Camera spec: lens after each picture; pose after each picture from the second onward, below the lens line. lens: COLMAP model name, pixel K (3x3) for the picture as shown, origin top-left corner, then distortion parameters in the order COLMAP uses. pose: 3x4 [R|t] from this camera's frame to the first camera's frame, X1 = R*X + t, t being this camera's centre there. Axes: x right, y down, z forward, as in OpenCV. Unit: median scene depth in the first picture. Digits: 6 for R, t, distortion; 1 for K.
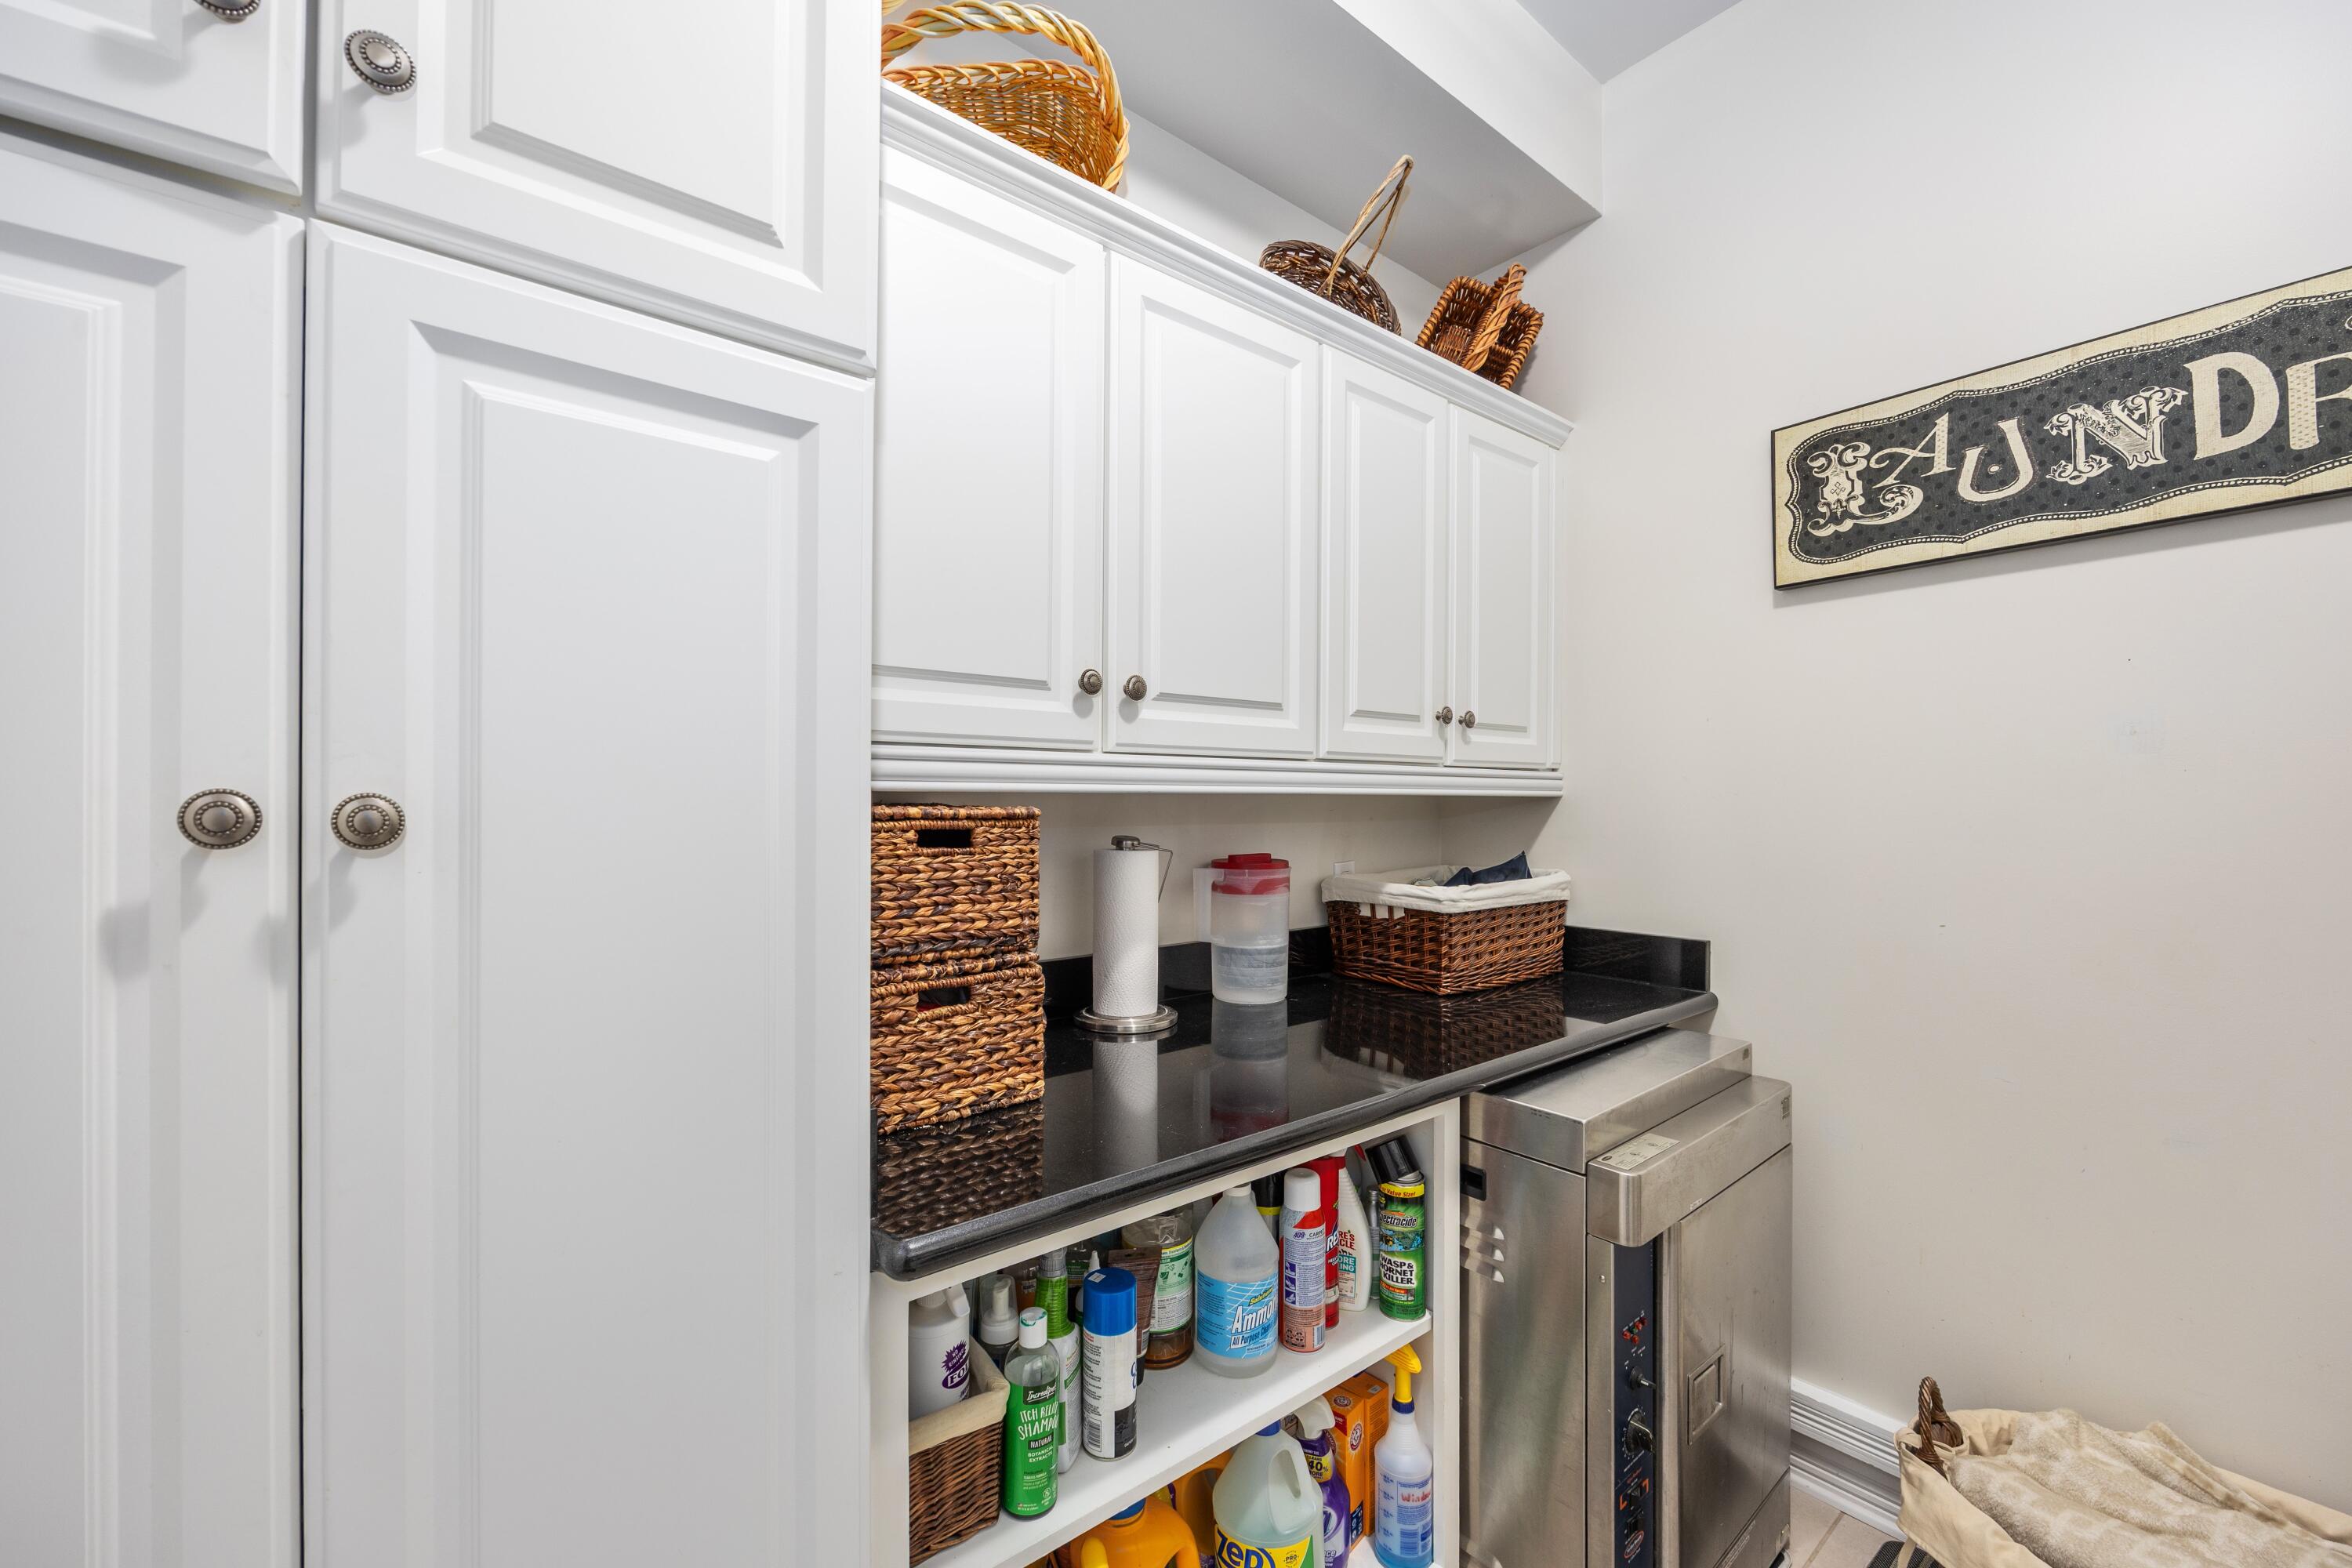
lens RADIAL K [[938.6, 0, 1113.8], [0, 938.6, 796.0], [0, 0, 1]] dist [-0.010474, 0.001586]
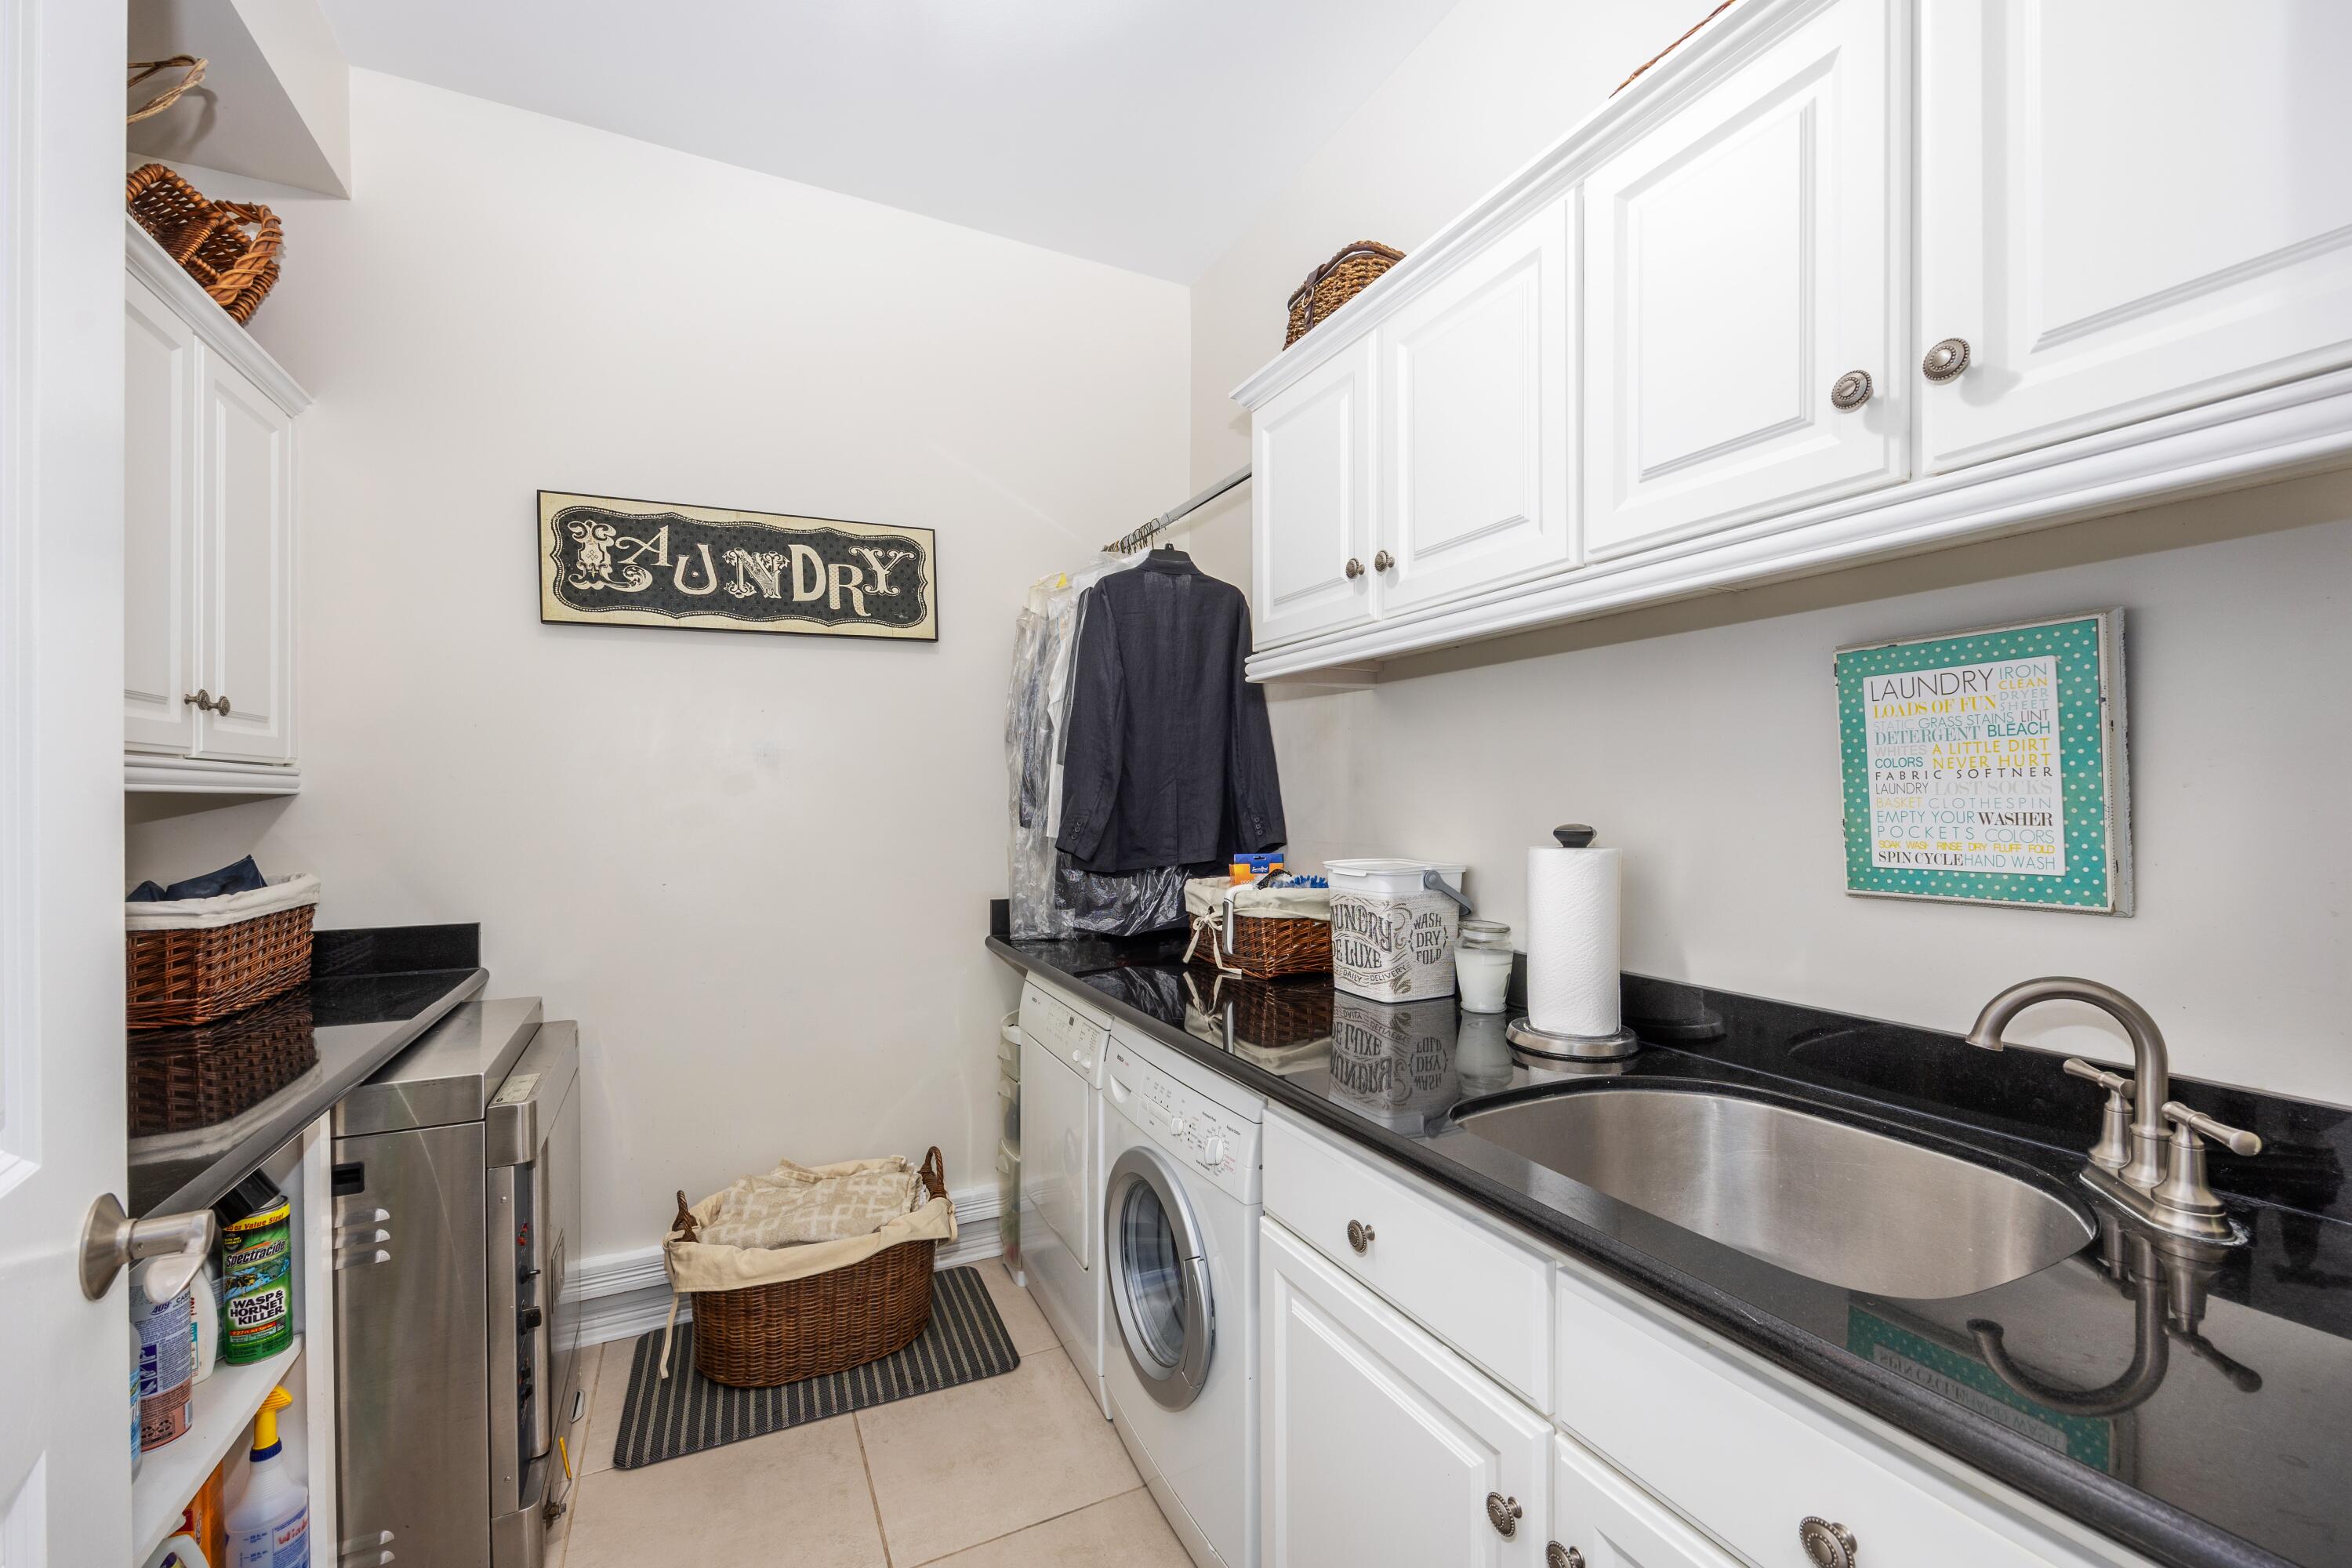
lens RADIAL K [[938.6, 0, 1177.0], [0, 938.6, 793.2], [0, 0, 1]] dist [-0.010474, 0.001586]
pose [[0.207102, 0.002384, 0.978317, -0.333546], [0.002036, 0.999994, -0.002868, 0.004956], [-0.978317, 0.002586, 0.207096, -0.059857]]
